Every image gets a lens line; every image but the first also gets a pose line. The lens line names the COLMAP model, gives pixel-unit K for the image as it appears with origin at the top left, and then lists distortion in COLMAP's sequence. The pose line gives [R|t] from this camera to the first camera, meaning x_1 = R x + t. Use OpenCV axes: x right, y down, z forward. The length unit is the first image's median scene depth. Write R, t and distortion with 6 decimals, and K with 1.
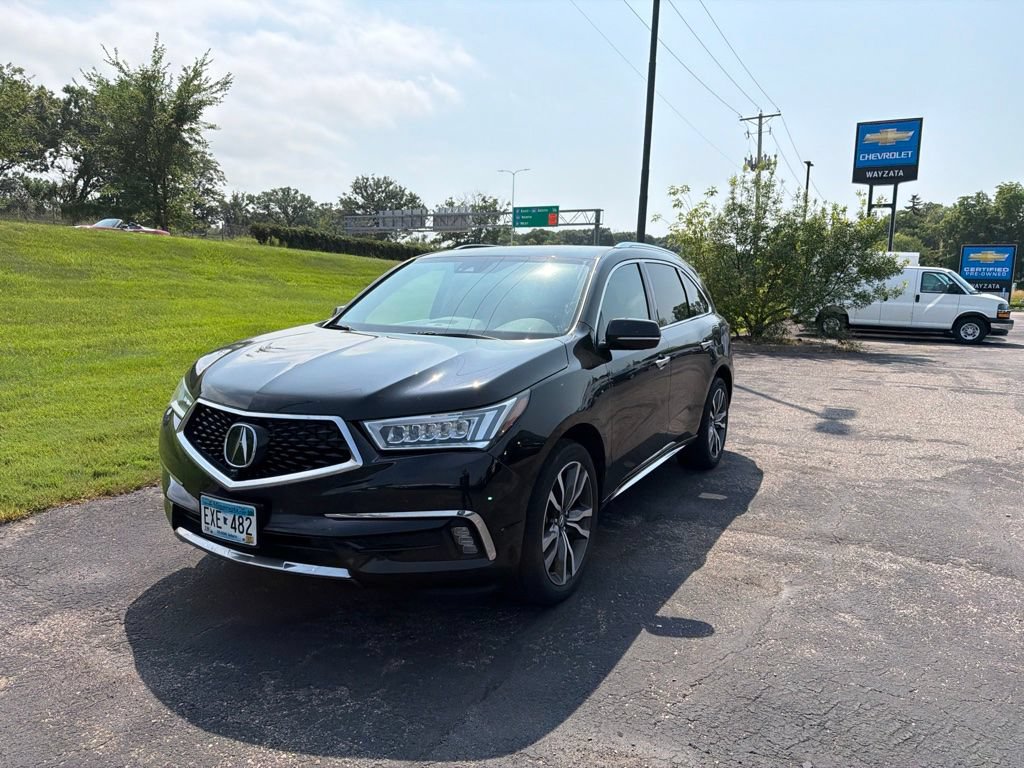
lens RADIAL K [[711.9, 0, 512.4], [0, 711.9, 389.2], [0, 0, 1]] dist [0.080081, -0.117073]
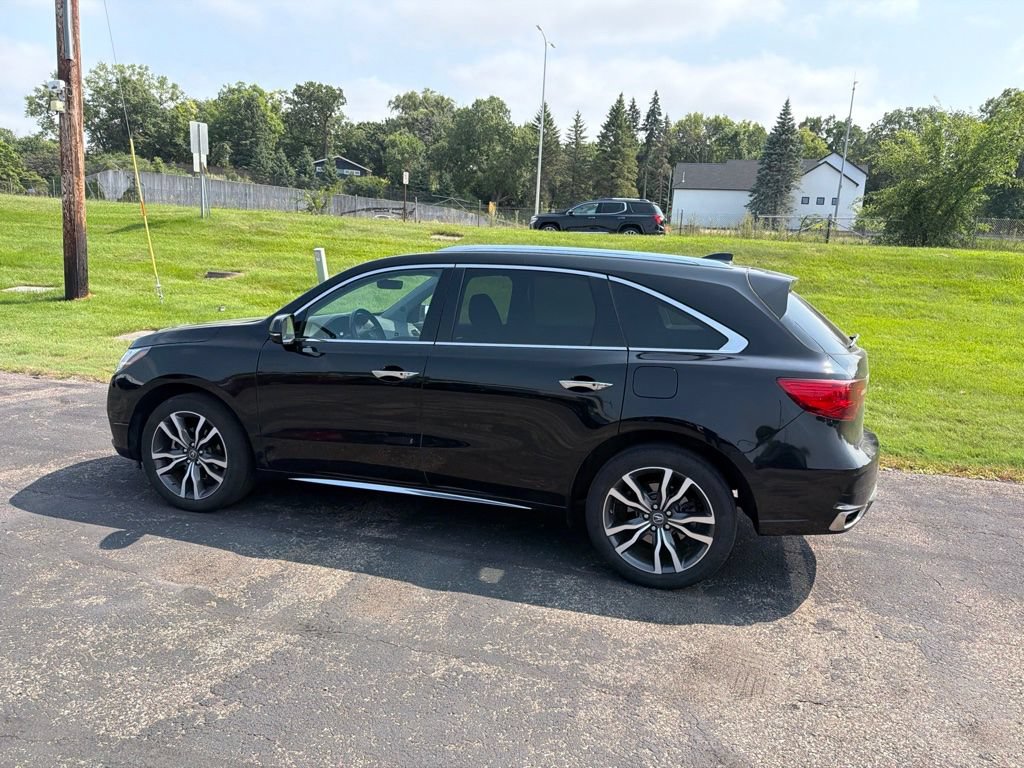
lens RADIAL K [[715.9, 0, 513.0], [0, 715.9, 393.4], [0, 0, 1]] dist [0.067896, -0.093318]
pose [[0.204589, 0.162488, -0.965267, 0.522988], [-0.177617, 0.975918, 0.126635, -0.072994], [0.962598, 0.145539, 0.228523, 0.437568]]
